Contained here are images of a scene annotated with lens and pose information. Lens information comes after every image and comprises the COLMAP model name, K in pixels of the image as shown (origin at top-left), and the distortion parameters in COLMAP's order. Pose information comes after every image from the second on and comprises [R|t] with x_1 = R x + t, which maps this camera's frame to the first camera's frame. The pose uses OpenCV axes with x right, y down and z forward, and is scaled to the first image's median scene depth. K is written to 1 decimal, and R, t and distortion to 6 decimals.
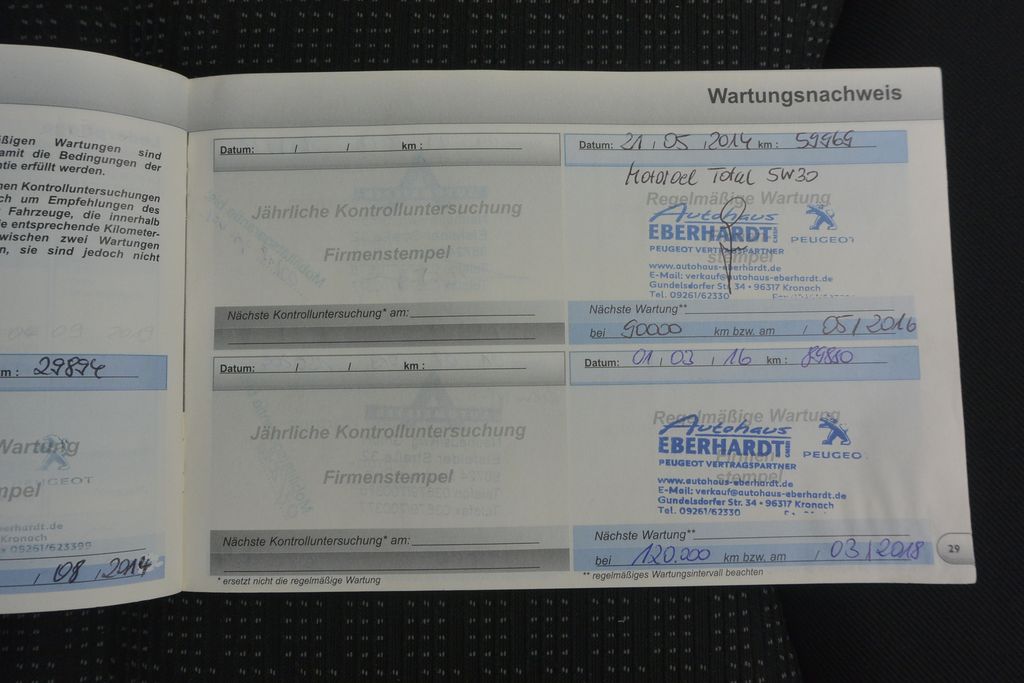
lens RADIAL K [[895.9, 0, 511.8], [0, 895.9, 343.2], [0, 0, 1]] dist [-0.011916, 0.007395]
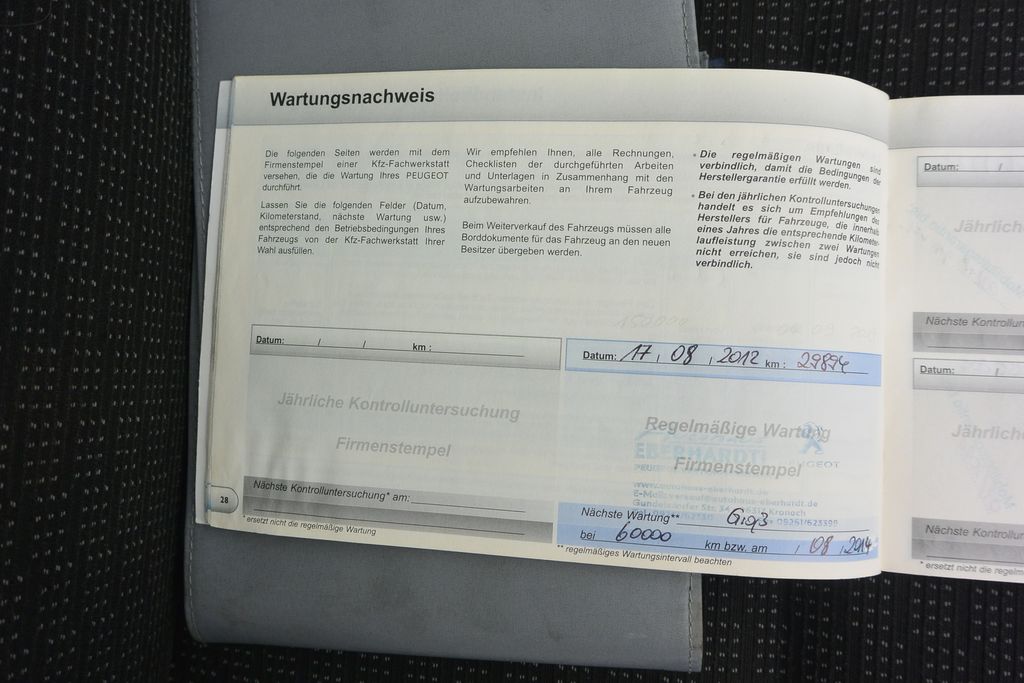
lens RADIAL K [[895.9, 0, 512.2], [0, 895.9, 339.0], [0, 0, 1]] dist [-0.011916, 0.007395]
pose [[0.985641, 0.052465, -0.160497, -0.668874], [-0.050724, 0.998601, 0.014925, 0.001070], [0.161055, -0.006570, 0.986924, -0.154093]]
